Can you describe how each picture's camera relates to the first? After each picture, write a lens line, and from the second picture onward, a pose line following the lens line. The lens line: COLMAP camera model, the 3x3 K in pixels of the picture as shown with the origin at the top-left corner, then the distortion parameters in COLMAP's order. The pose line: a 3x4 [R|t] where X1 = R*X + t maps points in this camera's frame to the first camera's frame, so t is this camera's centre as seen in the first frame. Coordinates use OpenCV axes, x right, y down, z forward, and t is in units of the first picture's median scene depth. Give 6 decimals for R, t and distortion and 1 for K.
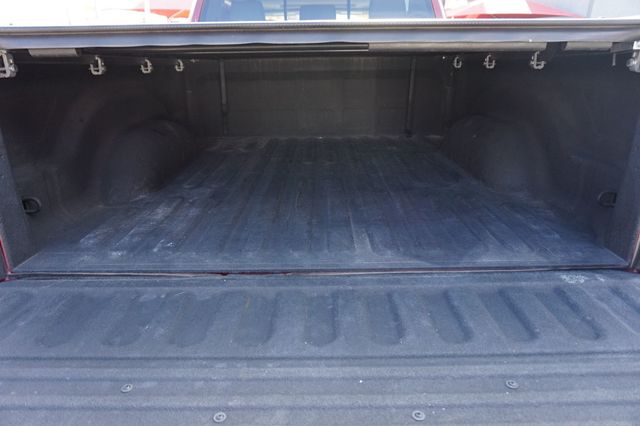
lens RADIAL K [[438.0, 0, 320.0], [0, 438.0, 213.0], [0, 0, 1]] dist [-0.021916, 0.002998]
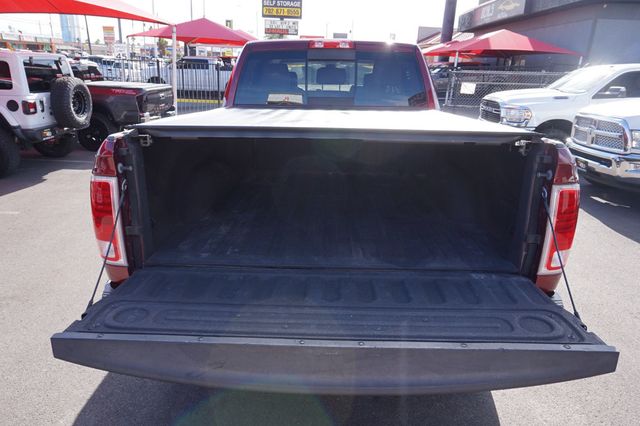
lens RADIAL K [[438.0, 0, 320.0], [0, 438.0, 213.0], [0, 0, 1]] dist [-0.021916, 0.002998]
pose [[0.999444, 0.031393, -0.011266, -0.030990], [-0.031886, 0.998400, -0.046701, 0.002280], [0.009782, 0.047035, 0.998845, -0.725471]]
